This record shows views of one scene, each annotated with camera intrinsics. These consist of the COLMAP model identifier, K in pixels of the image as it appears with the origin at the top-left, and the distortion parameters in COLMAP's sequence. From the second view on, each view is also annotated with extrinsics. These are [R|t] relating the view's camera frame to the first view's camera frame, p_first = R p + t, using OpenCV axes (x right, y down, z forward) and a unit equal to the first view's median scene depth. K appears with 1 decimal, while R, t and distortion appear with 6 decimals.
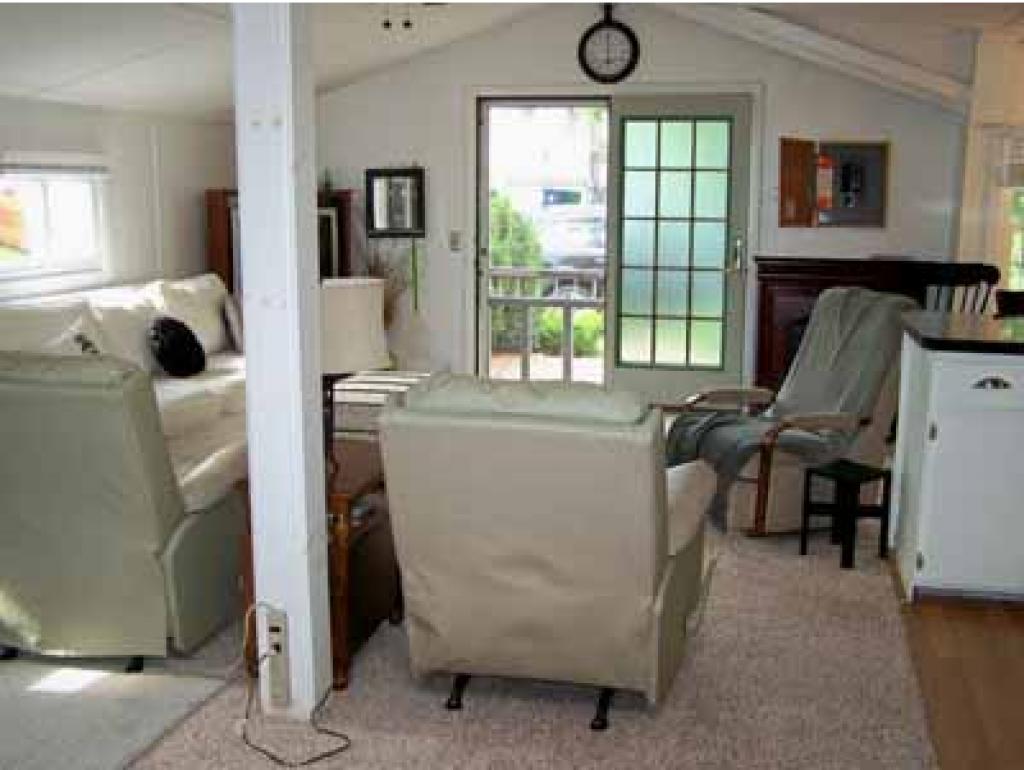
lens RADIAL K [[1162.9, 0, 512.0], [0, 1162.9, 385.0], [0, 0, 1]] dist [-0.164447, 0.273620]
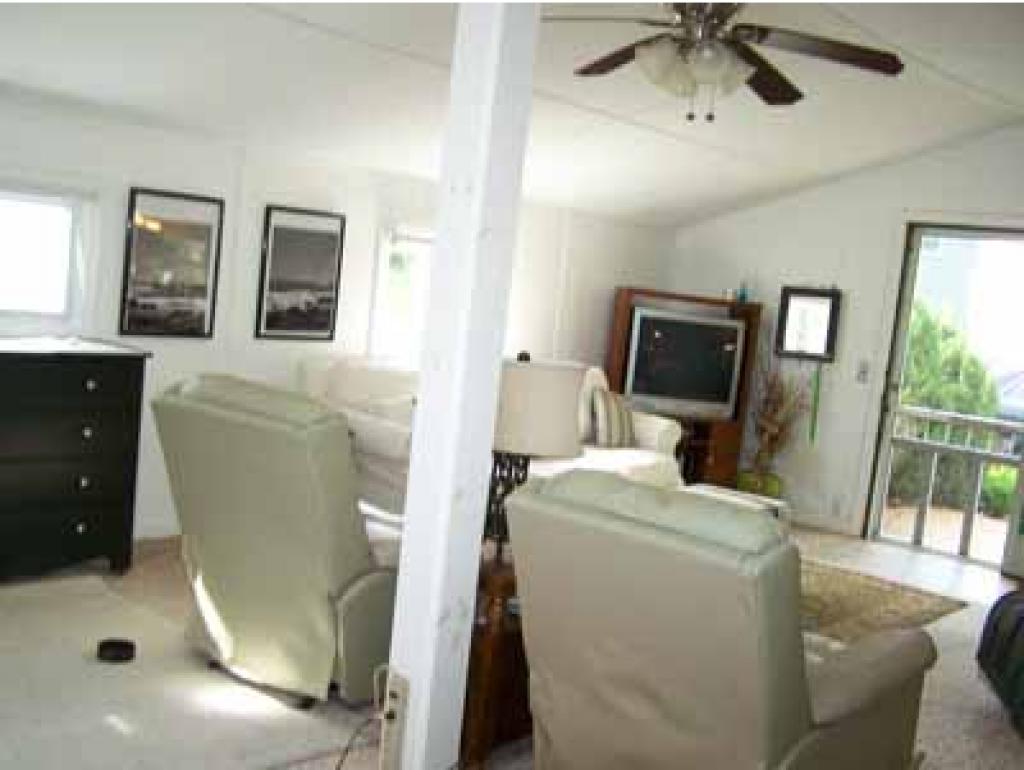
lens RADIAL K [[1162.9, 0, 512.0], [0, 1162.9, 385.0], [0, 0, 1]] dist [-0.164447, 0.273620]
pose [[0.887211, 0.134596, -0.441293, 0.110714], [-0.181551, 0.981182, -0.065740, -0.000629], [0.424140, 0.138443, 0.894952, 0.051201]]
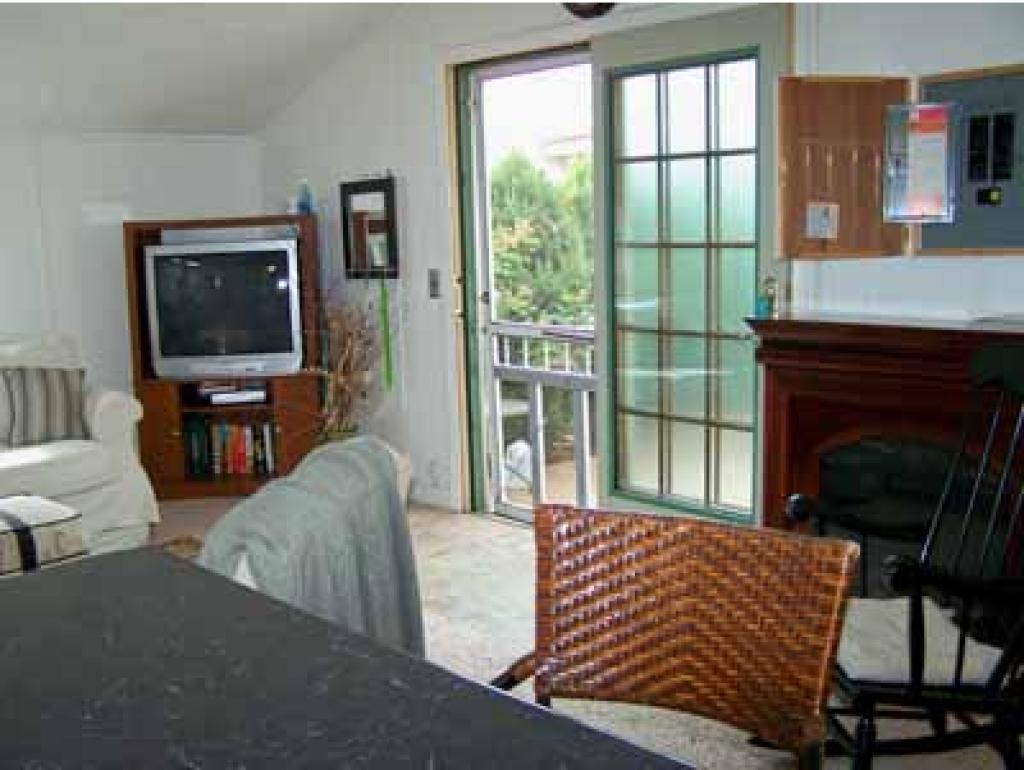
lens RADIAL K [[1162.9, 0, 512.0], [0, 1162.9, 385.0], [0, 0, 1]] dist [-0.164447, 0.273620]
pose [[0.813754, 0.047086, -0.579299, 0.384621], [-0.047588, 0.998764, 0.014333, -0.078191], [0.579258, 0.015904, 0.814989, 0.485356]]
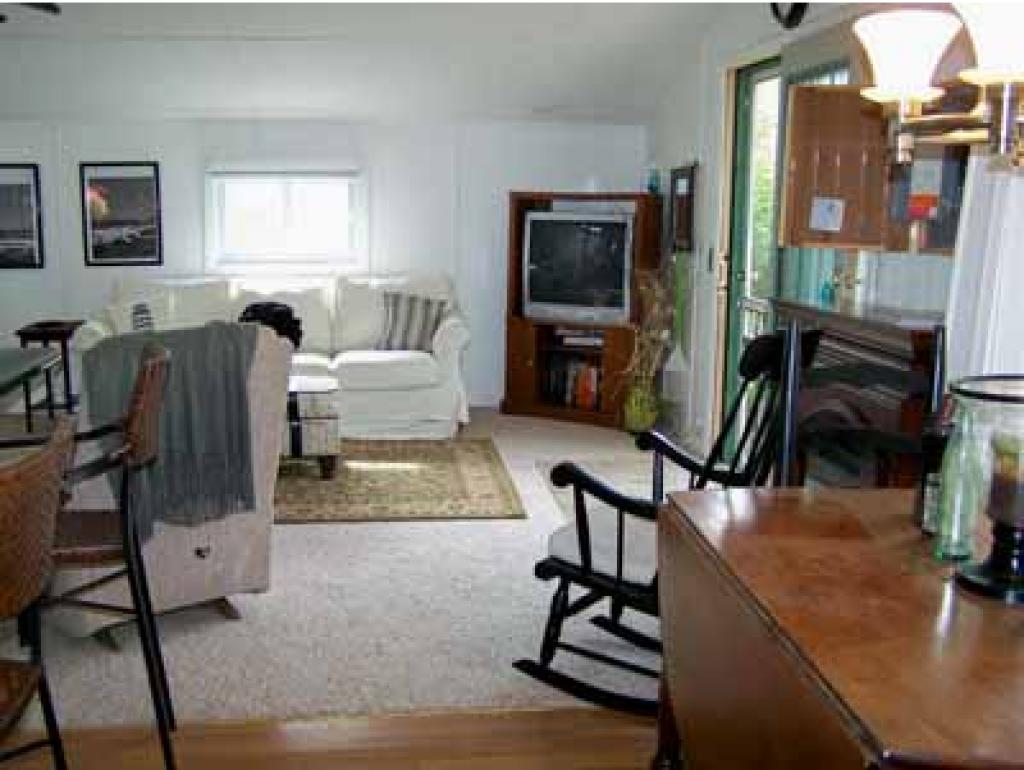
lens RADIAL K [[1162.9, 0, 512.0], [0, 1162.9, 385.0], [0, 0, 1]] dist [-0.164447, 0.273620]
pose [[0.338257, 0.142637, -0.930181, 0.642315], [-0.159354, 0.982853, 0.092766, -0.093084], [0.927464, 0.116849, 0.355186, 0.621347]]
